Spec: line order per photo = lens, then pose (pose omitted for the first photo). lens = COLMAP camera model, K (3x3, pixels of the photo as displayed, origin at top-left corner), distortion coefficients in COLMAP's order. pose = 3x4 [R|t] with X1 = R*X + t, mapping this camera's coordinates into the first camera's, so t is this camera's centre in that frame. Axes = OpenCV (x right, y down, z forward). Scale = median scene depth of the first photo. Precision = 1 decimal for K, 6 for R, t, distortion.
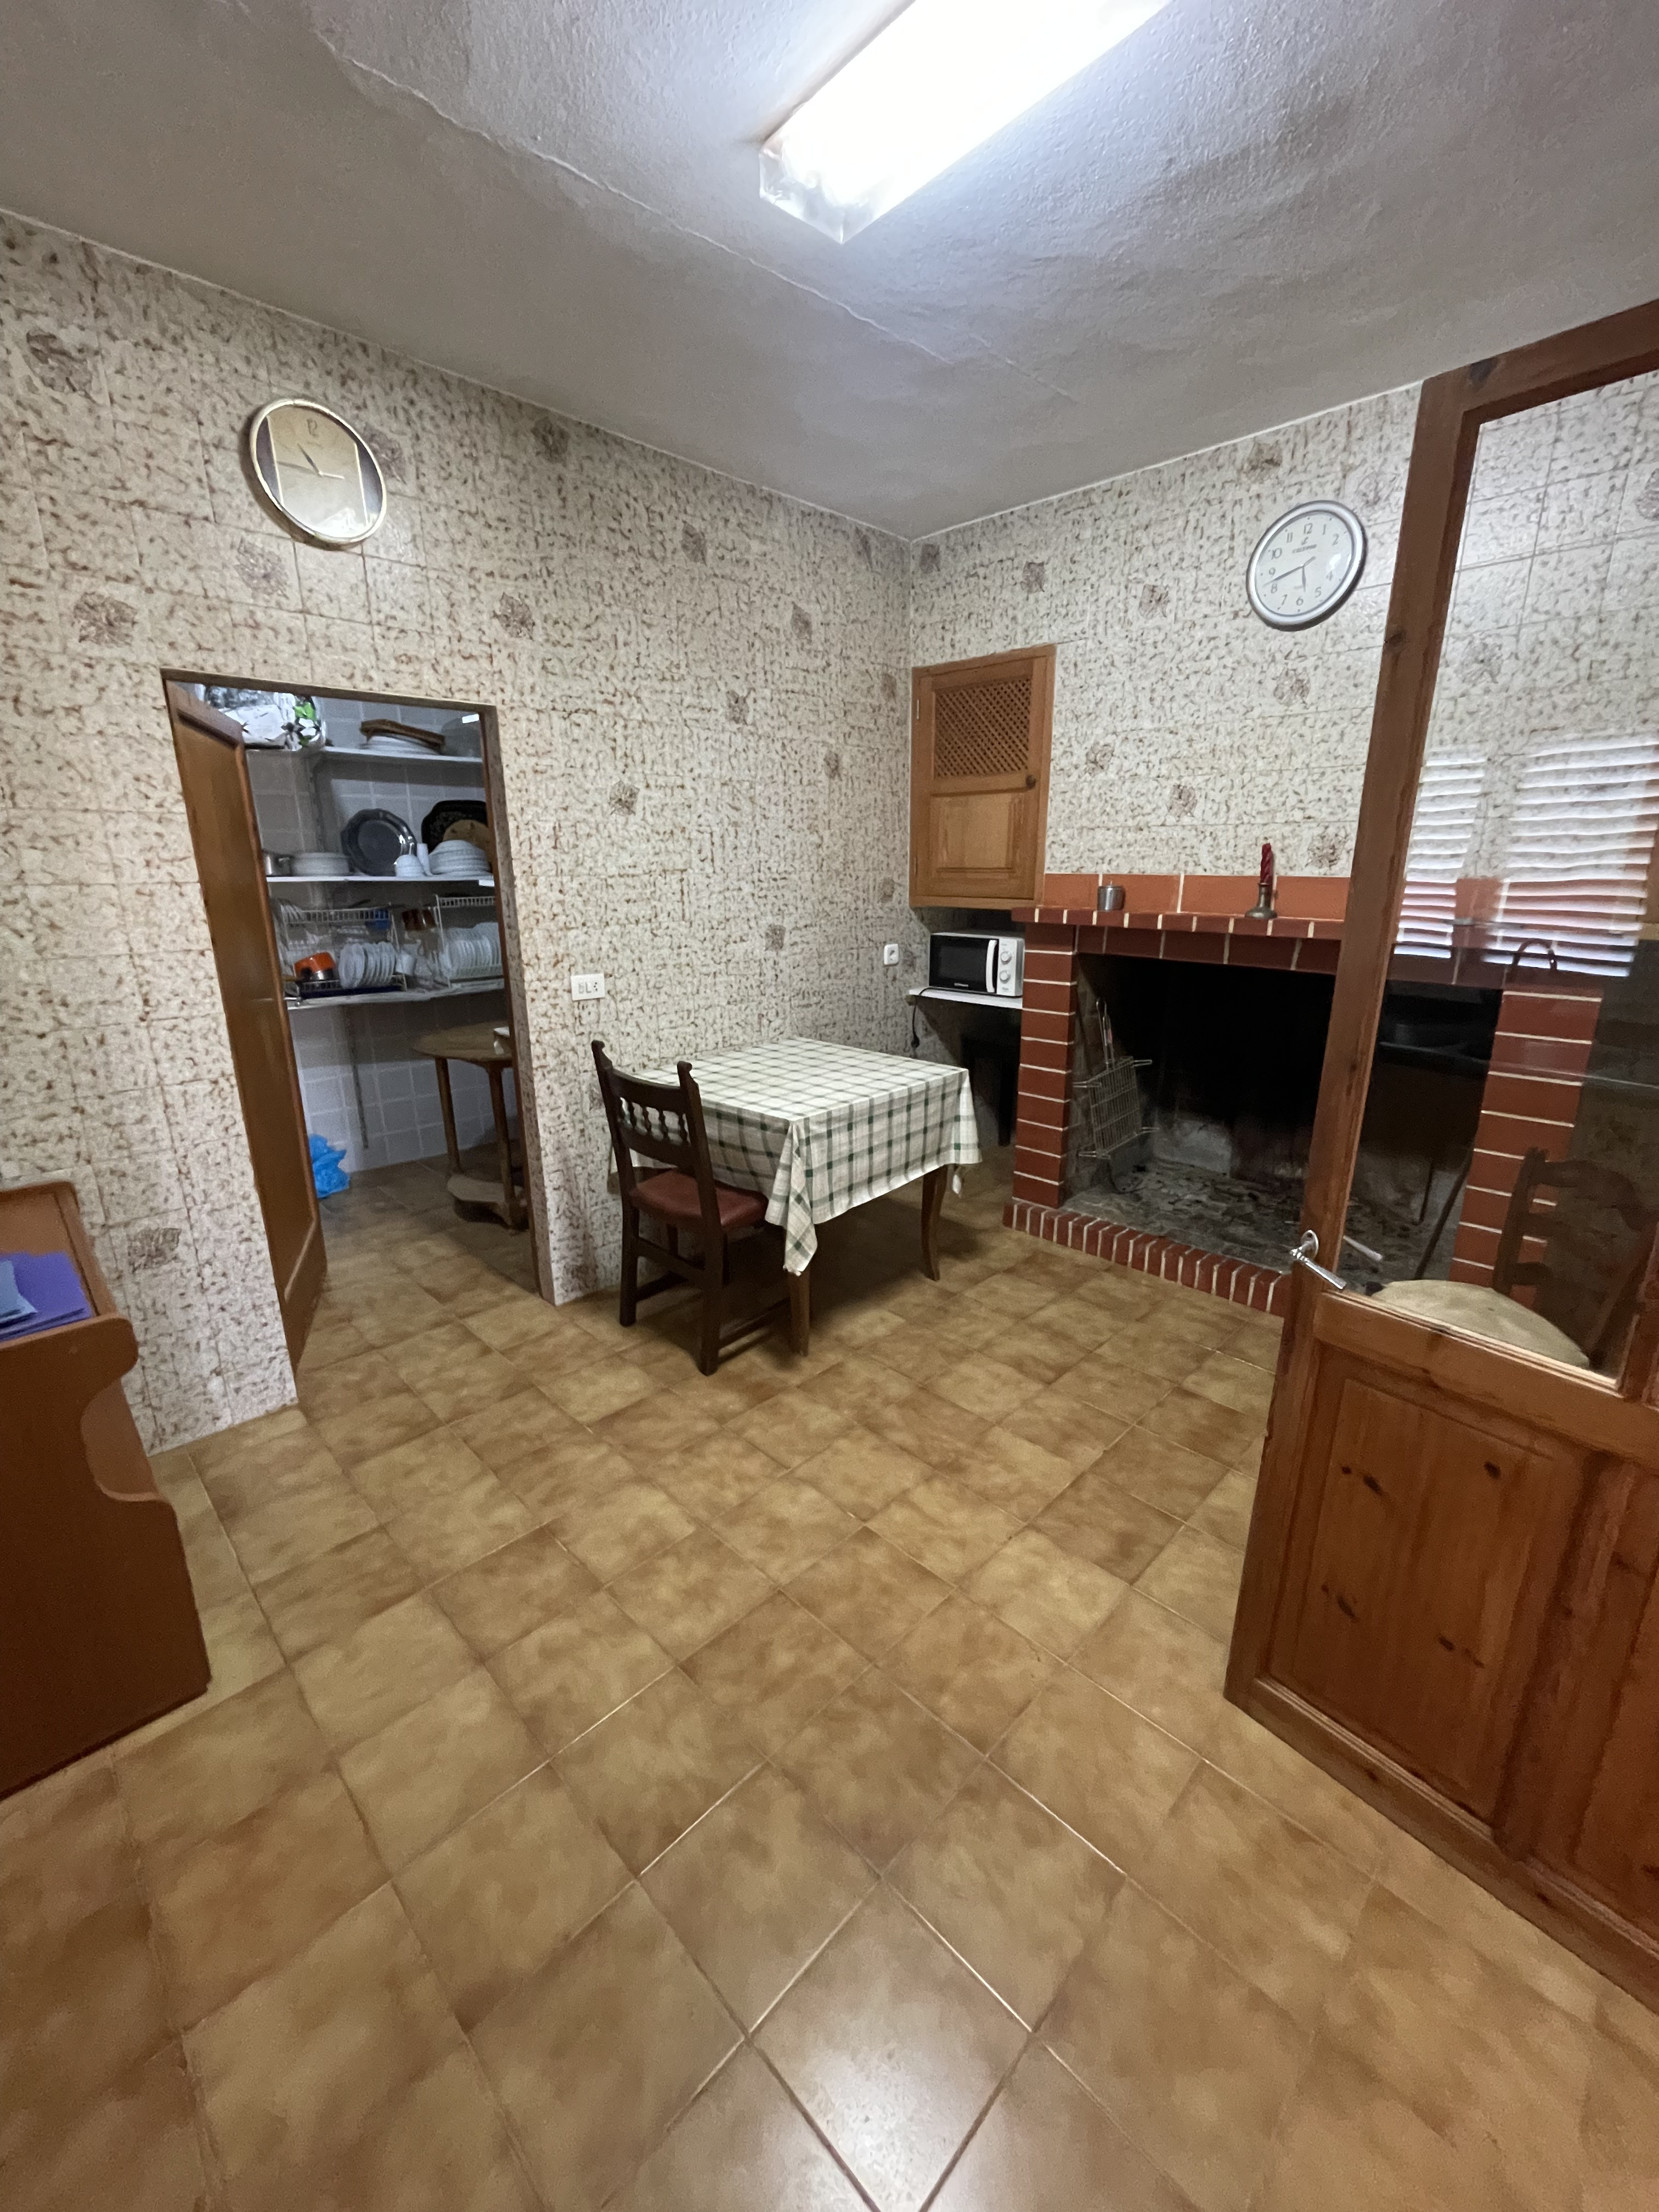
lens RADIAL K [[894.2, 0, 835.1], [0, 894.2, 1111.2], [0, 0, 1]] dist [-0.006057, 0.000416]
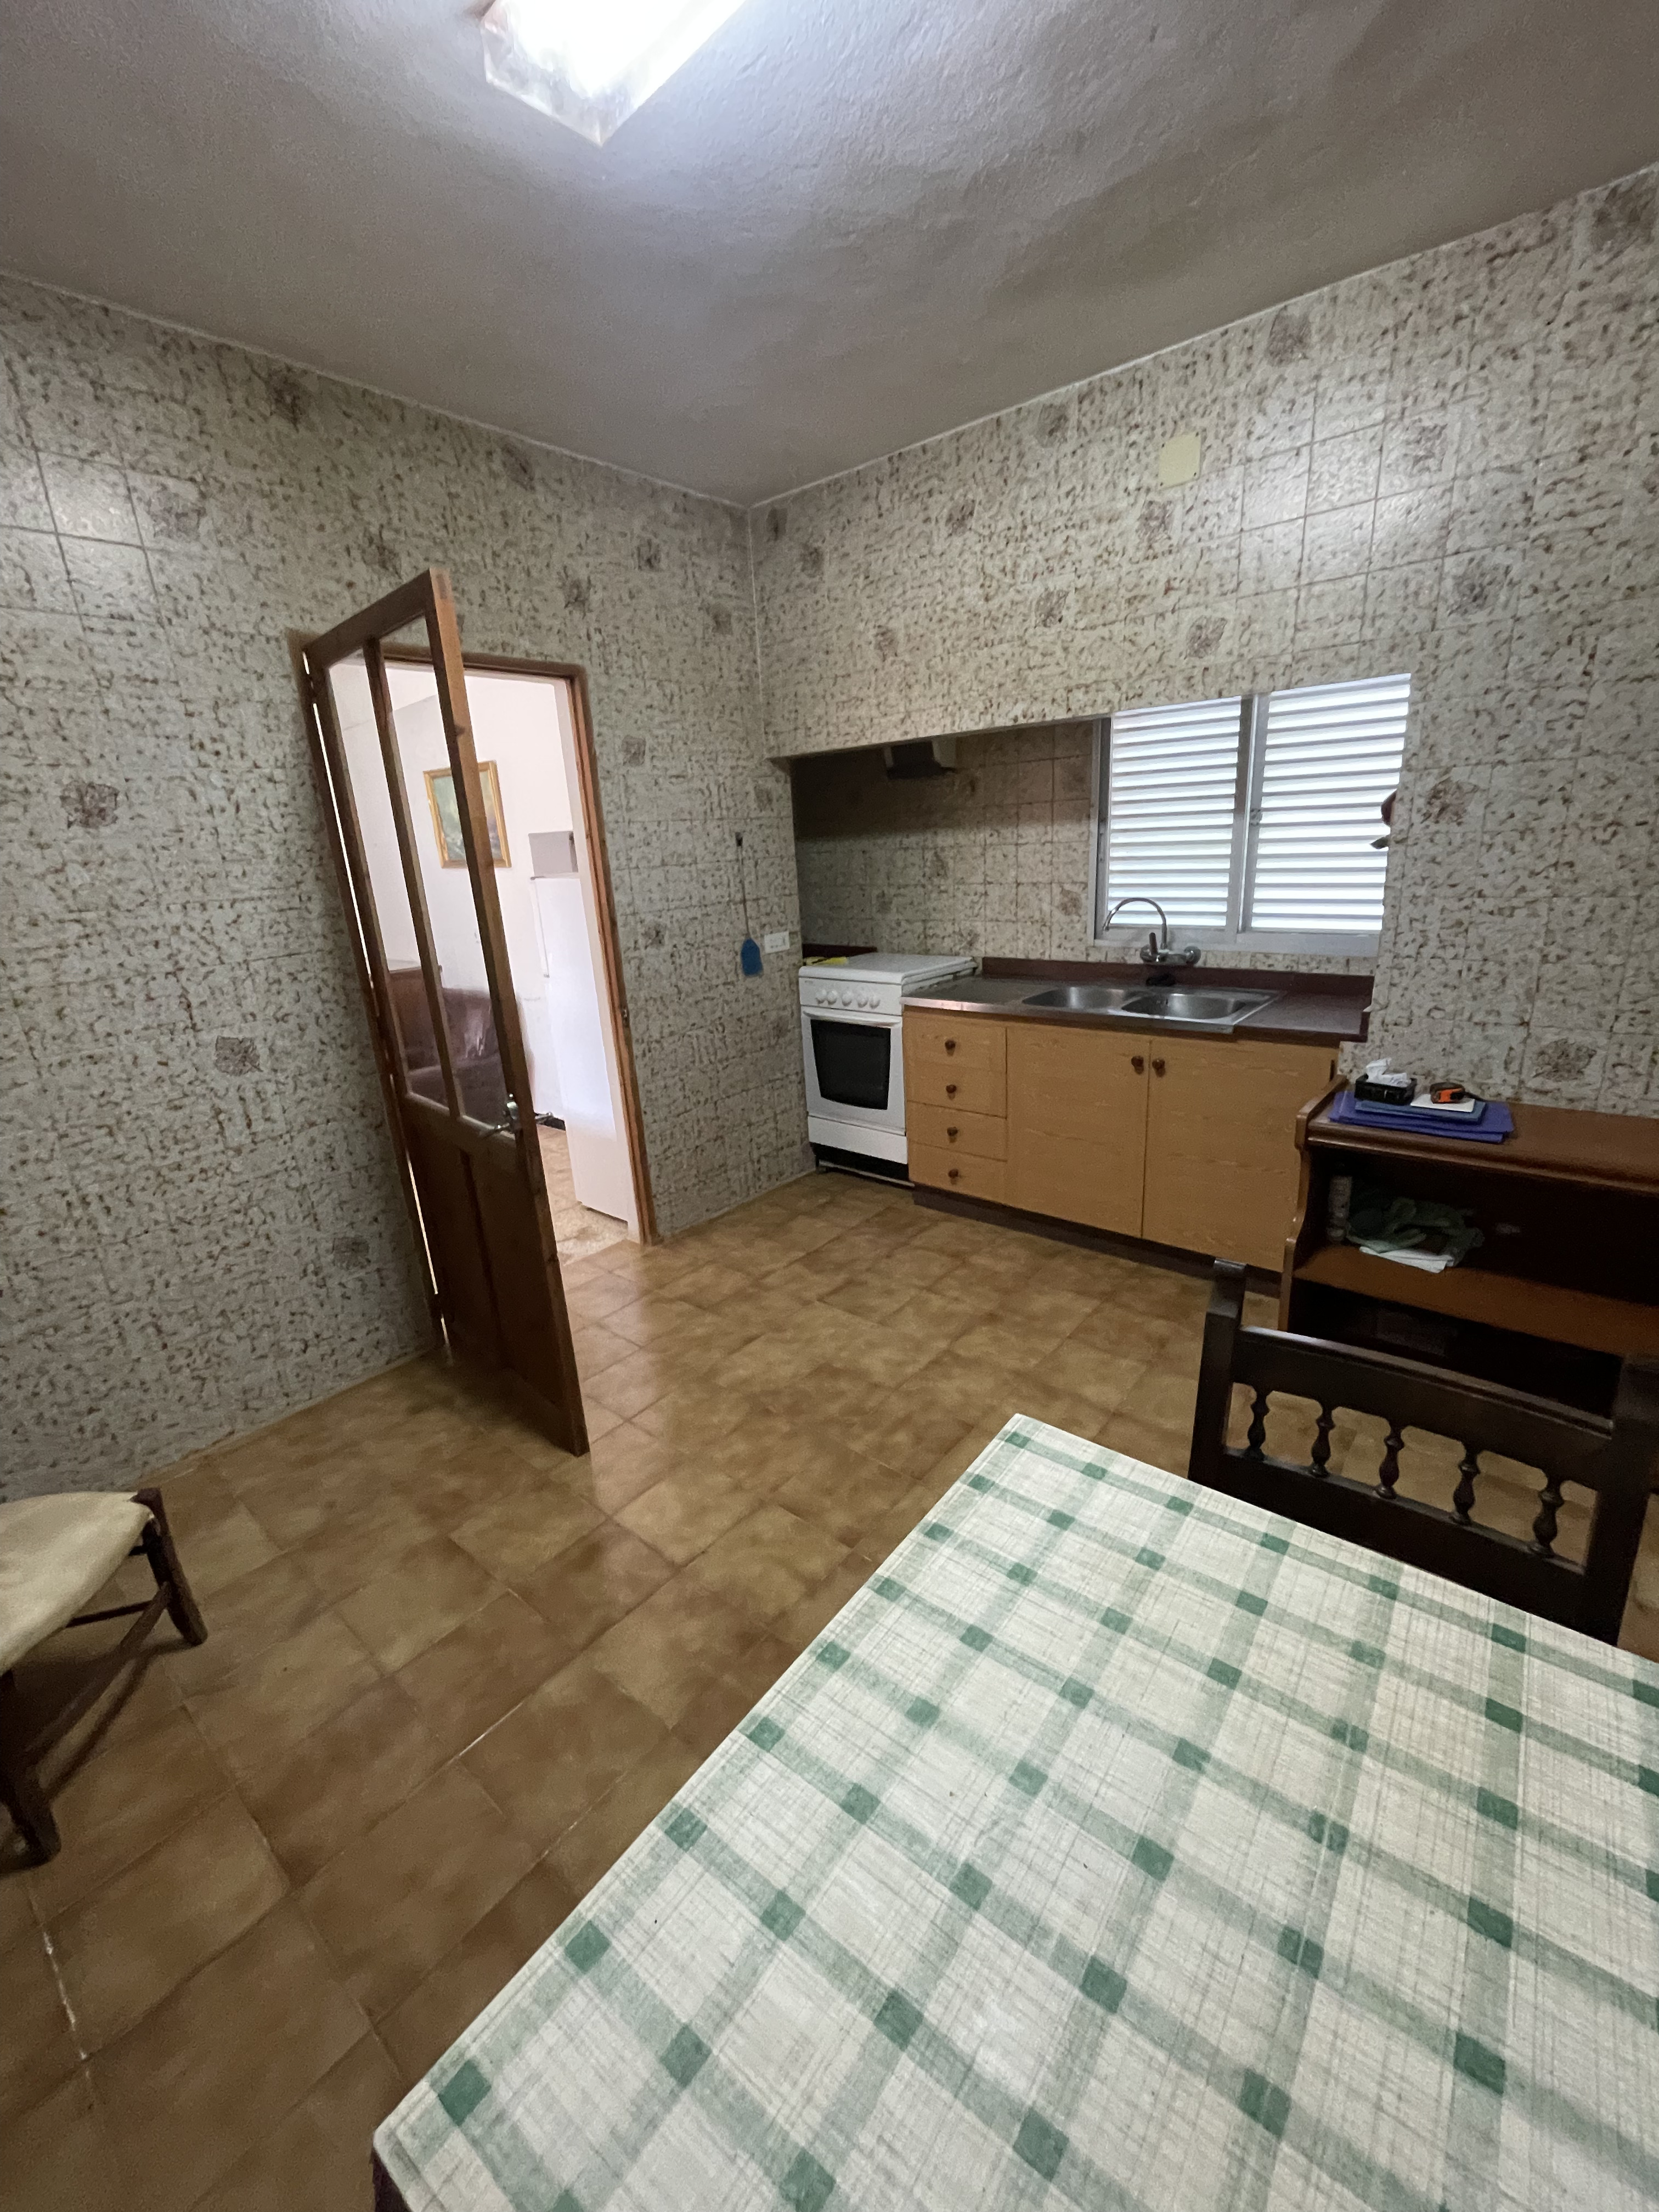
lens RADIAL K [[894.2, 0, 835.1], [0, 894.2, 1111.2], [0, 0, 1]] dist [-0.006057, 0.000416]
pose [[-0.994619, 0.078100, -0.068074, 0.078144], [0.028706, 0.839088, 0.543239, -0.442899], [0.099547, 0.538361, -0.836814, 1.521229]]
